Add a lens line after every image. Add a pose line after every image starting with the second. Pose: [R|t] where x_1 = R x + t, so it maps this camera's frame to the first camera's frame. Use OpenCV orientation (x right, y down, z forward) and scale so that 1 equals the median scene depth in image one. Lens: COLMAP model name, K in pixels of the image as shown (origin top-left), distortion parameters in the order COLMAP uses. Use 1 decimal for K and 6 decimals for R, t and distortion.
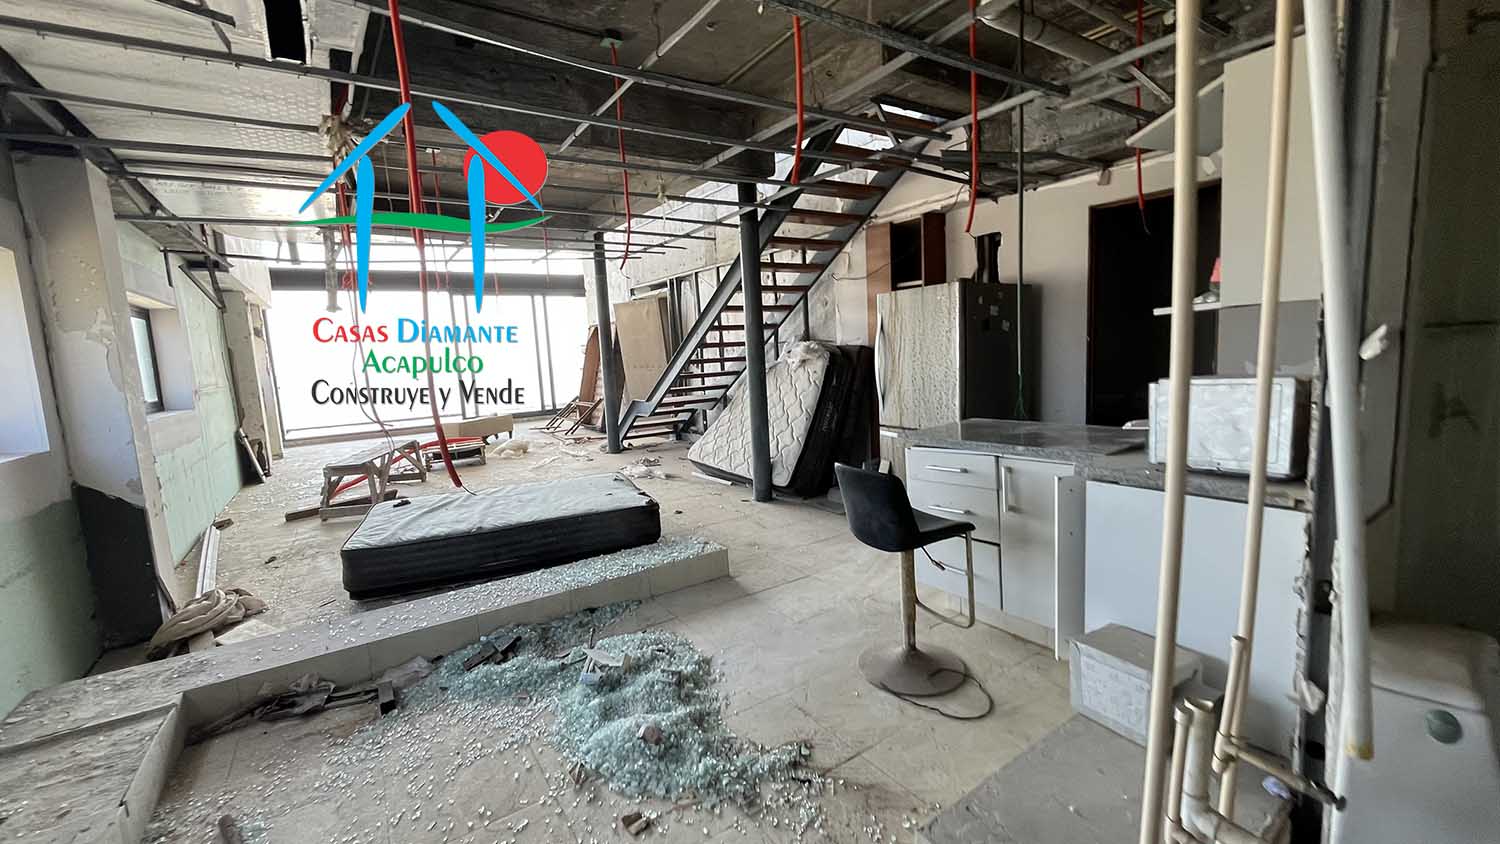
lens RADIAL K [[604.5, 0, 750.0], [0, 604.5, 421.3], [0, 0, 1]] dist [-0.003004, 0.000099]
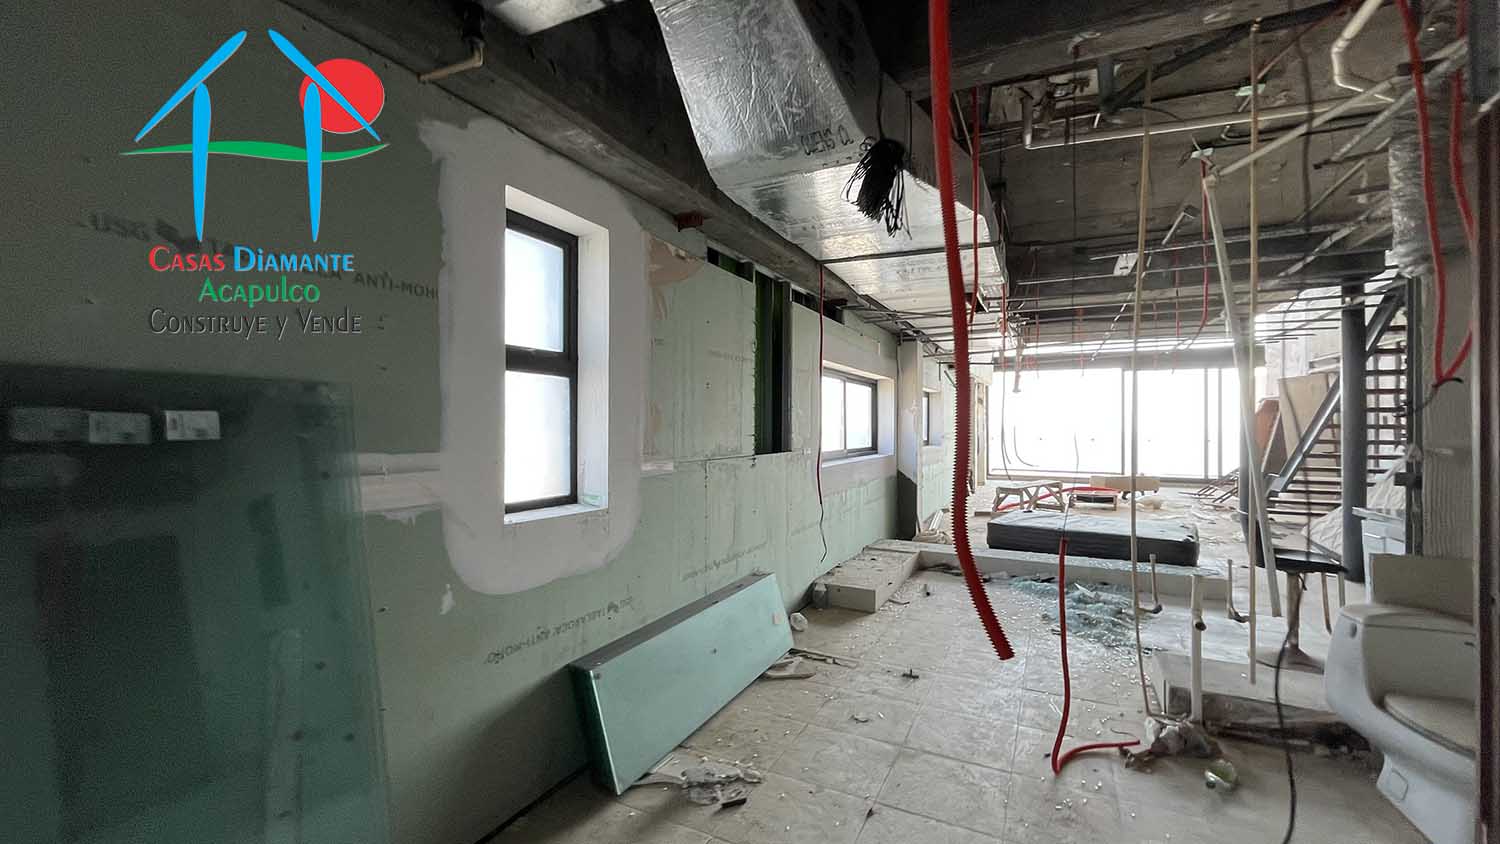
lens RADIAL K [[604.5, 0, 750.0], [0, 604.5, 421.3], [0, 0, 1]] dist [-0.003004, 0.000099]
pose [[0.484035, 0.047615, -0.873752, 0.421736], [-0.132977, 0.990924, -0.019666, 0.020716], [0.864886, 0.125708, 0.485974, -0.428712]]
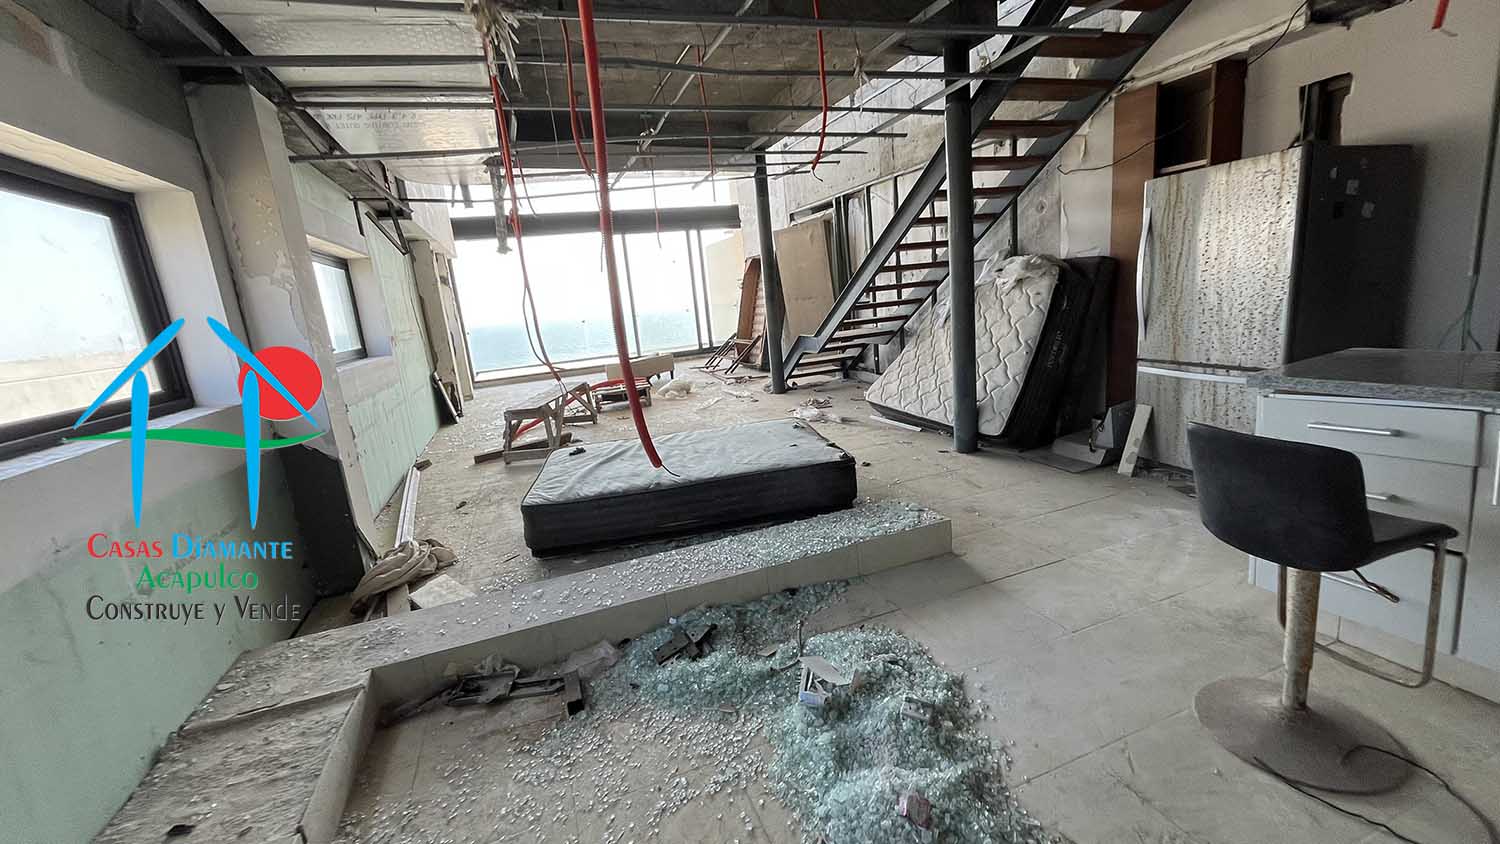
lens RADIAL K [[605.9, 0, 750.3], [0, 605.9, 420.4], [0, 0, 1]] dist [-0.002154, -0.000332]
pose [[0.971900, 0.006367, -0.235309, -0.075783], [0.018192, 0.994613, 0.102052, -0.003655], [0.234691, -0.103465, 0.966548, 0.127888]]
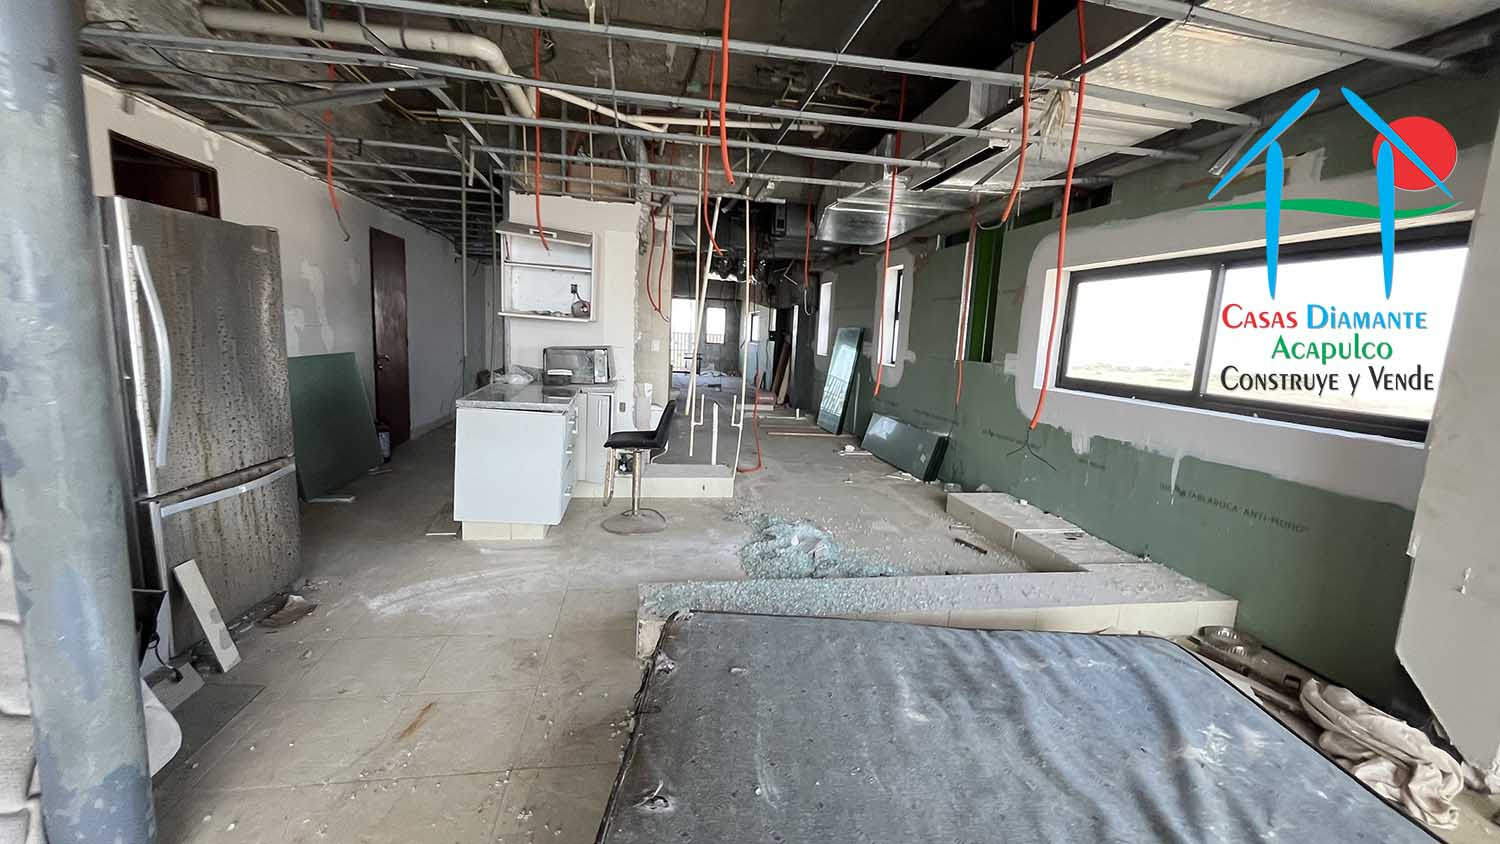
lens RADIAL K [[617.2, 0, 750.0], [0, 617.2, 422.0], [0, 0, 1]] dist [-0.000961, -0.000007]
pose [[-0.913486, -0.051770, 0.403564, -0.346112], [0.048085, 0.971184, 0.233429, -0.126242], [-0.404019, 0.232639, -0.884674, 1.137711]]
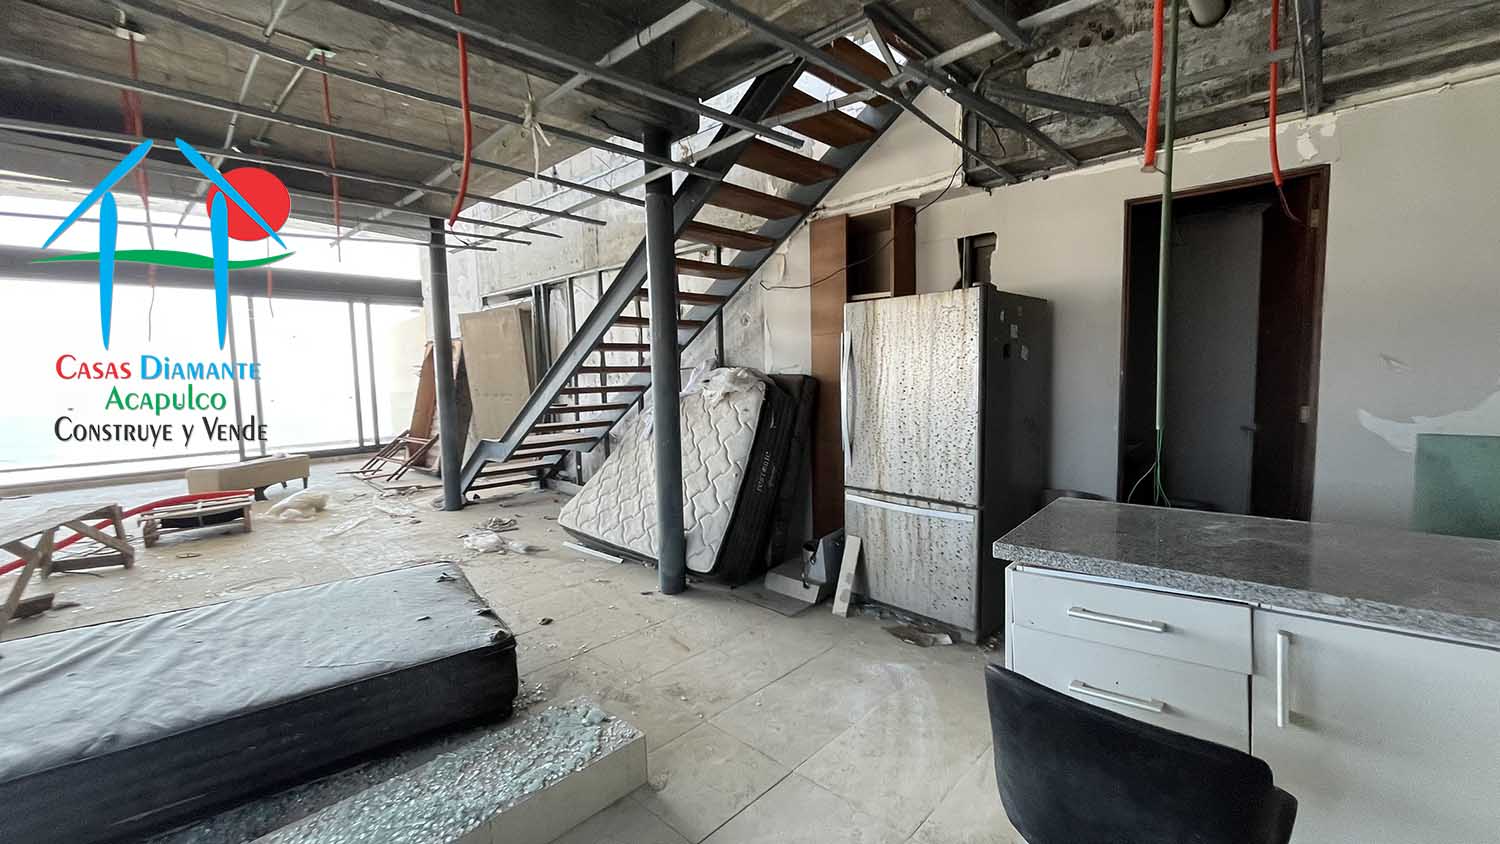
lens RADIAL K [[604.5, 0, 750.0], [0, 604.5, 421.3], [0, 0, 1]] dist [-0.003004, 0.000099]
pose [[0.976200, 0.010757, 0.216607, -0.047460], [-0.000346, 0.998845, -0.048043, -0.034186], [-0.216874, 0.046824, 0.975076, 0.303084]]
